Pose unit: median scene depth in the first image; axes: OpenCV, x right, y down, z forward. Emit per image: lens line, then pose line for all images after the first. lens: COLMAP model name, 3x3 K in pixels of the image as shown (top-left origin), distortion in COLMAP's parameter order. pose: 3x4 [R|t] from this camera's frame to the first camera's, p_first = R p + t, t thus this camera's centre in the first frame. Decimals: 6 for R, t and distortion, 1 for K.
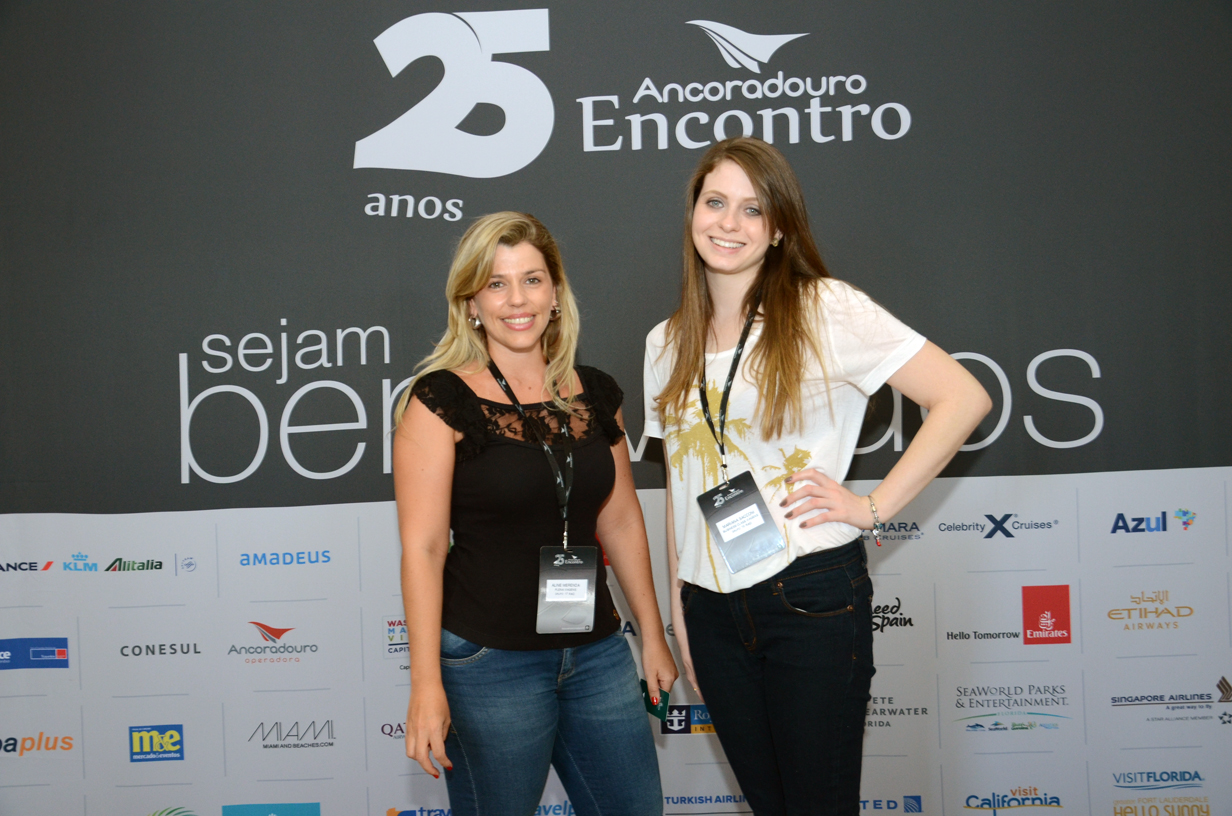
lens RADIAL K [[1148.3, 0, 615.6], [0, 1148.3, 401.2], [0, 0, 1]] dist [0.012436, 0.000000]
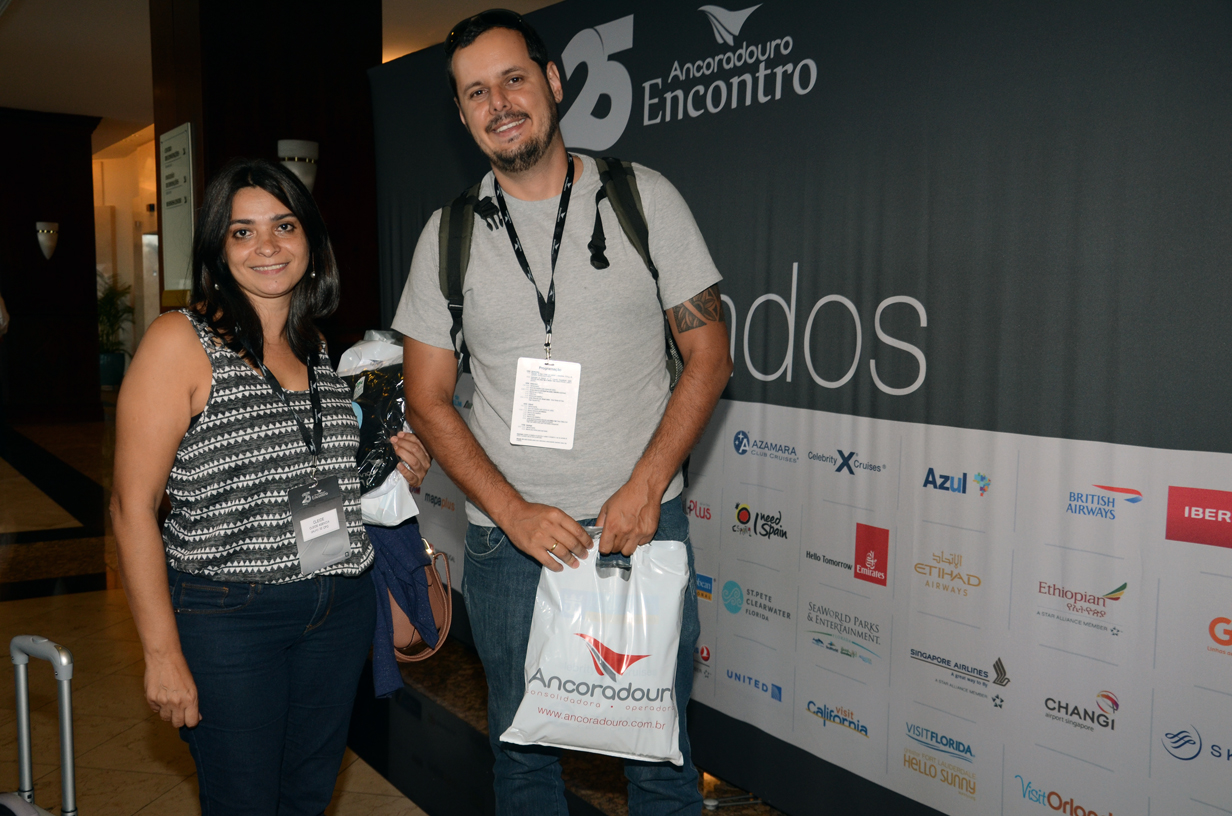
lens RADIAL K [[1266.7, 0, 615.9], [0, 1266.7, 411.1], [0, 0, 1]] dist [-0.011292, 0.000000]
pose [[0.544809, 0.116116, -0.830482, 1.172093], [-0.032499, 0.992546, 0.117456, -0.066807], [0.837930, -0.037002, 0.544521, 0.196387]]
